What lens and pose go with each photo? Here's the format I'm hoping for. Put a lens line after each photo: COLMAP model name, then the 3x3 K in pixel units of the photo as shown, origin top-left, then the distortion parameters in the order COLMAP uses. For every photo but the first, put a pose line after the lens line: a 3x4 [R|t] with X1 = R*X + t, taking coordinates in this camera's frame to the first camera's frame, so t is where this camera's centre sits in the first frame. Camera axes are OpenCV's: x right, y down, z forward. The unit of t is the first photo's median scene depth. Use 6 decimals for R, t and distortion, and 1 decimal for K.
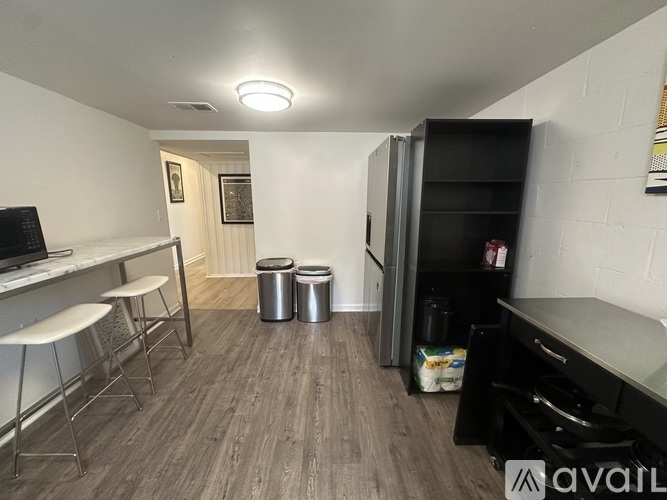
lens RADIAL K [[264.2, 0, 334.8], [0, 264.2, 252.6], [0, 0, 1]] dist [-0.004026, -0.000002]
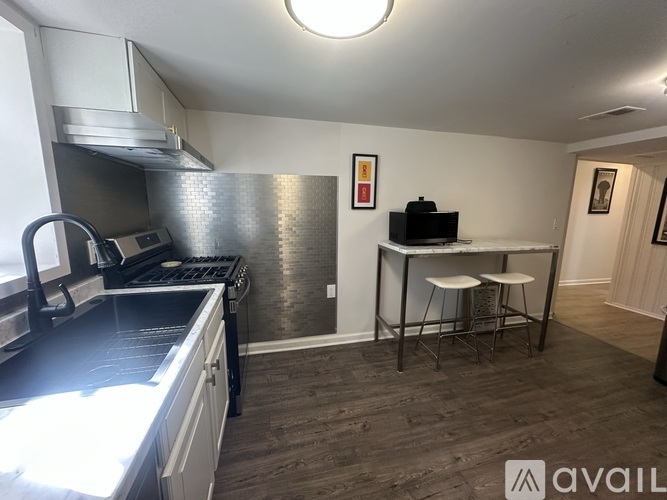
lens RADIAL K [[264.2, 0, 333.0], [0, 264.2, 250.9], [0, 0, 1]] dist [-0.004026, -0.000002]
pose [[0.205881, 0.166244, -0.964353, 0.249092], [-0.207485, 0.970474, 0.123003, 0.020353], [0.956328, 0.174765, 0.234296, -0.098619]]
